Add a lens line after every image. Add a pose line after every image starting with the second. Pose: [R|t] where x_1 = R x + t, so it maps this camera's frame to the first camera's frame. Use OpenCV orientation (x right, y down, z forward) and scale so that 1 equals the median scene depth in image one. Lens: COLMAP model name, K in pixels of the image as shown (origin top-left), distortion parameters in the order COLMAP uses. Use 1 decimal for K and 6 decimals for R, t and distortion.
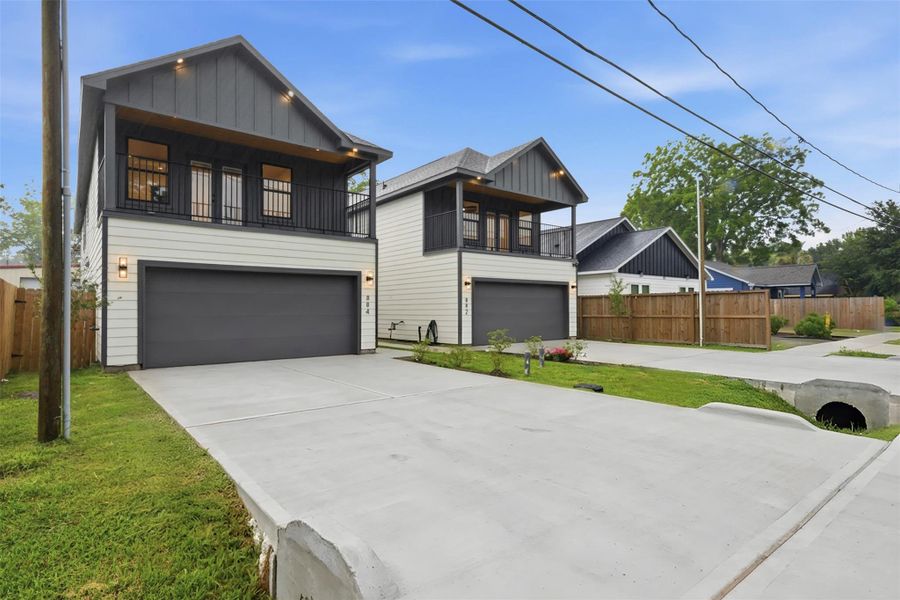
lens RADIAL K [[481.3, 0, 449.7], [0, 481.3, 300.8], [0, 0, 1]] dist [-0.014394, 0.000193]
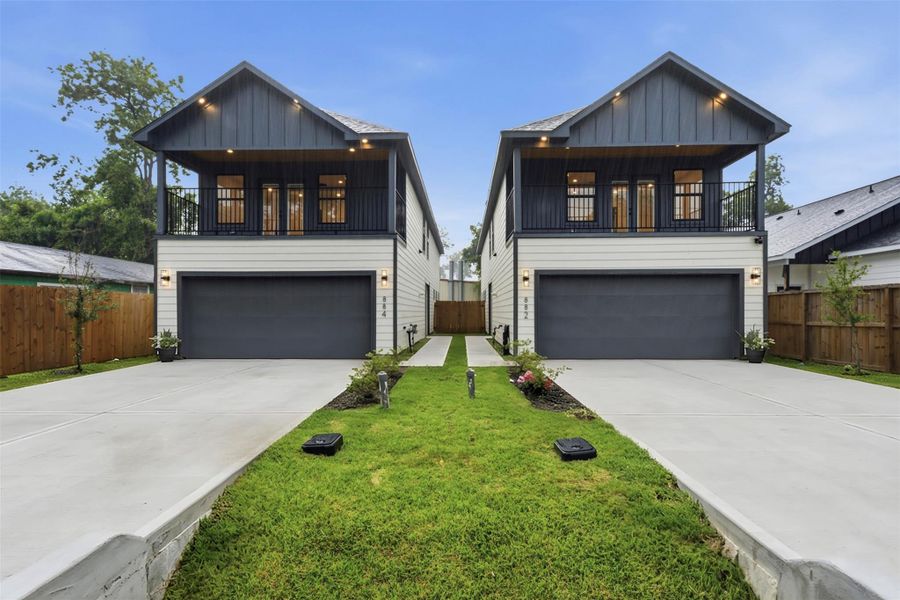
lens RADIAL K [[451.9, 0, 448.5], [0, 451.9, 306.6], [0, 0, 1]] dist [0.004568, -0.002727]
pose [[0.752202, -0.001148, -0.658931, 0.423997], [0.009231, 0.999919, 0.008795, 0.001655], [0.658868, -0.012698, 0.752152, 0.369776]]
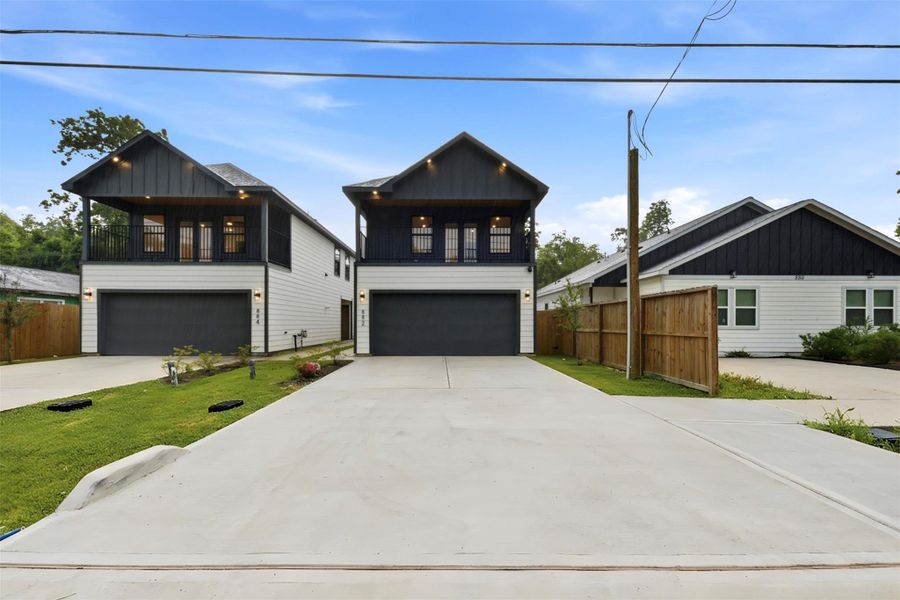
lens RADIAL K [[367.9, 0, 444.2], [0, 367.9, 320.5], [0, 0, 1]] dist [0.007340, 0.000689]
pose [[0.776942, 0.001148, -0.629571, 0.683204], [0.005403, 0.999949, 0.008490, 0.011656], [0.629549, -0.009998, 0.776897, 0.488342]]
